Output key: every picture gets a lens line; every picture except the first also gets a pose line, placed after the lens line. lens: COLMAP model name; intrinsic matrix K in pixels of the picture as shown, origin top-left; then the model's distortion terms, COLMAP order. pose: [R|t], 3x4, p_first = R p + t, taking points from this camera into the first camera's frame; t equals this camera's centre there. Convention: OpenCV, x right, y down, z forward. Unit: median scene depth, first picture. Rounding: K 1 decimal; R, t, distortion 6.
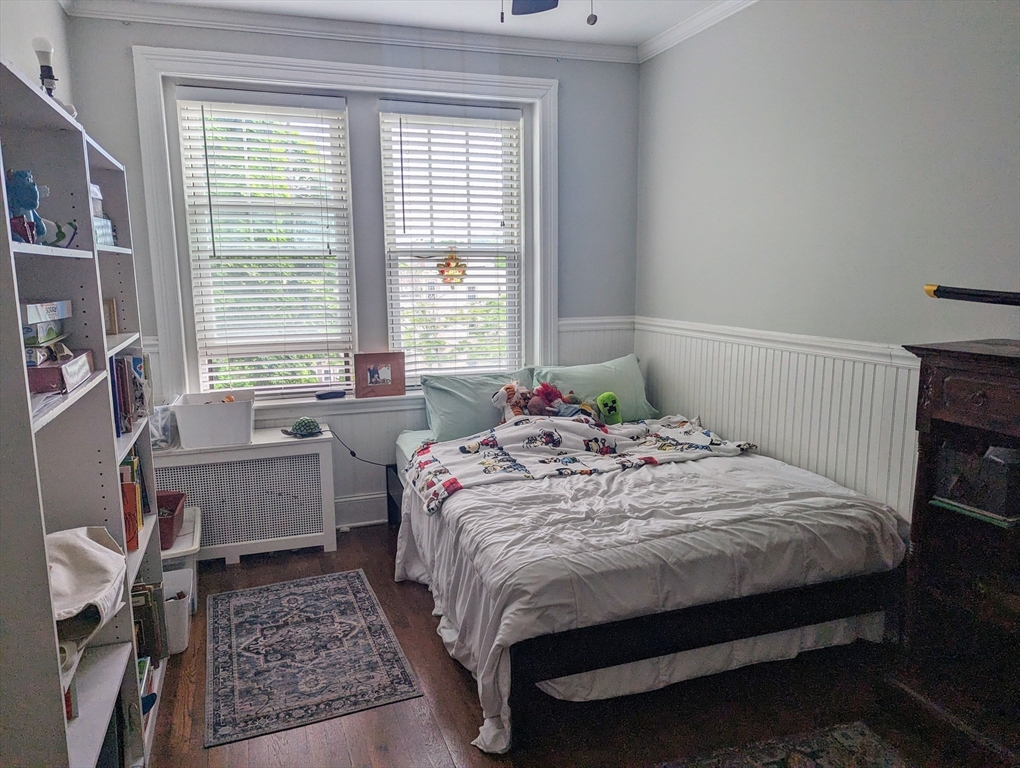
lens RADIAL K [[717.1, 0, 499.6], [0, 717.1, 391.8], [0, 0, 1]] dist [0.001579, 0.008431]
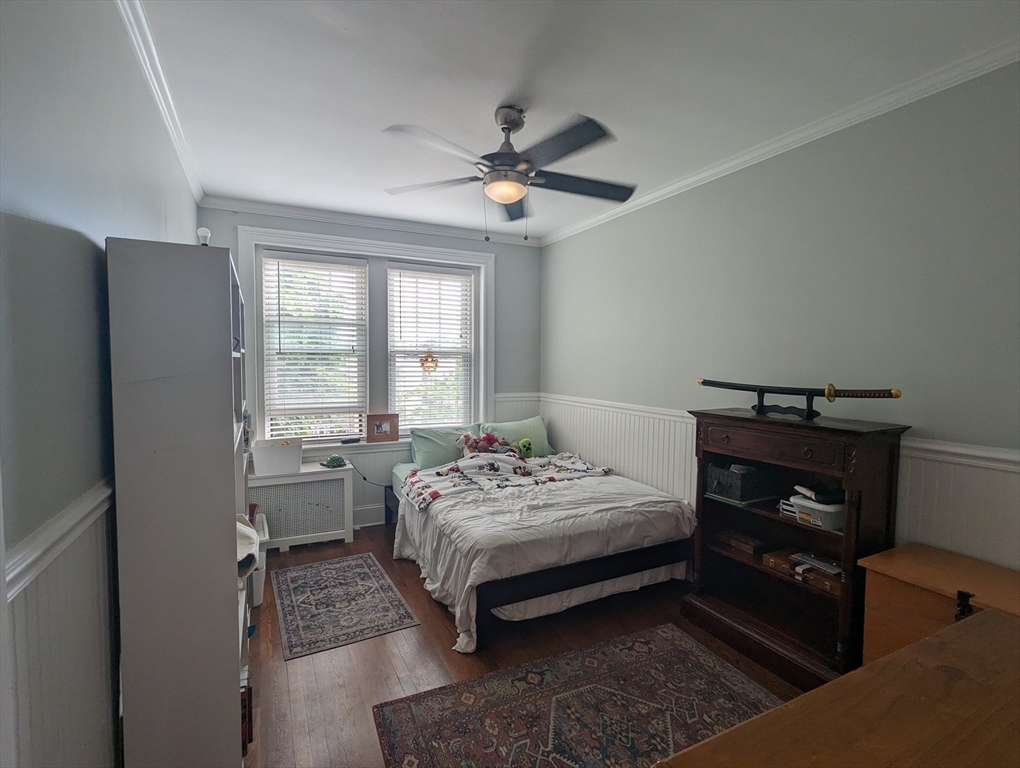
lens RADIAL K [[482.6, 0, 502.8], [0, 482.6, 385.6], [0, 0, 1]] dist [-0.003699, 0.002497]
pose [[0.992731, 0.011479, 0.119804, -0.038969], [0.002456, 0.993302, -0.115523, 0.008423], [-0.120328, 0.114977, 0.986053, -0.111937]]
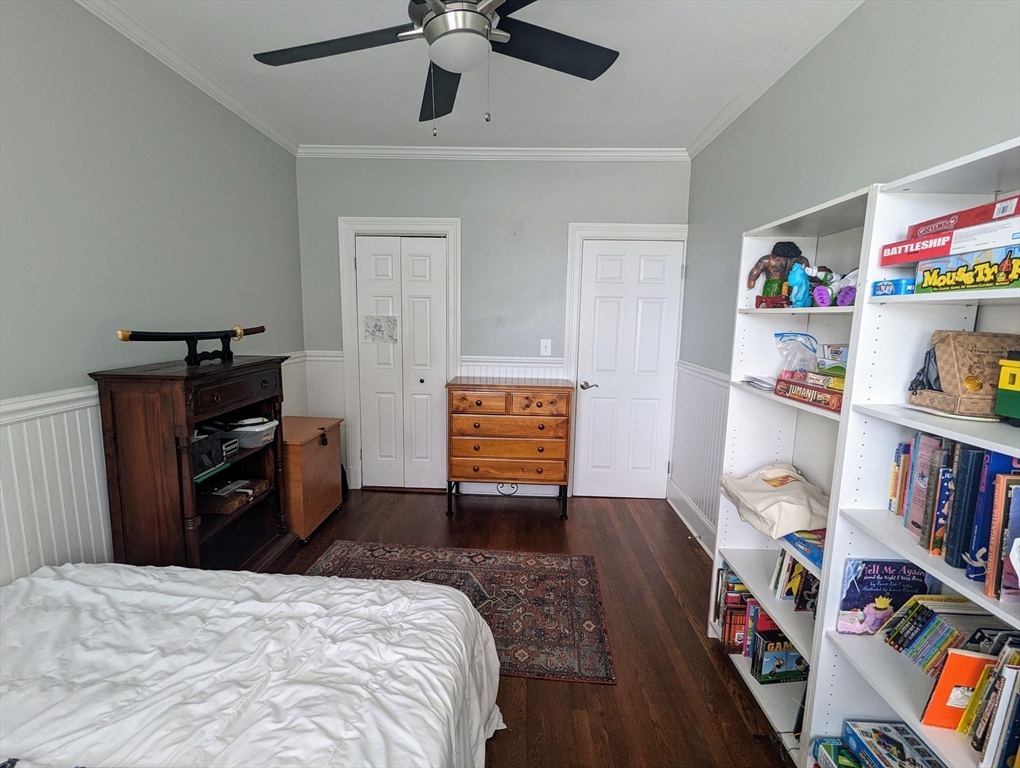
lens RADIAL K [[482.6, 0, 509.3], [0, 482.6, 386.6], [0, 0, 1]] dist [-0.003699, 0.002497]
pose [[-0.930125, -0.059129, 0.362453, -0.182683], [0.054074, 0.954145, 0.294420, -0.161859], [-0.363241, 0.293446, -0.884277, 0.929641]]
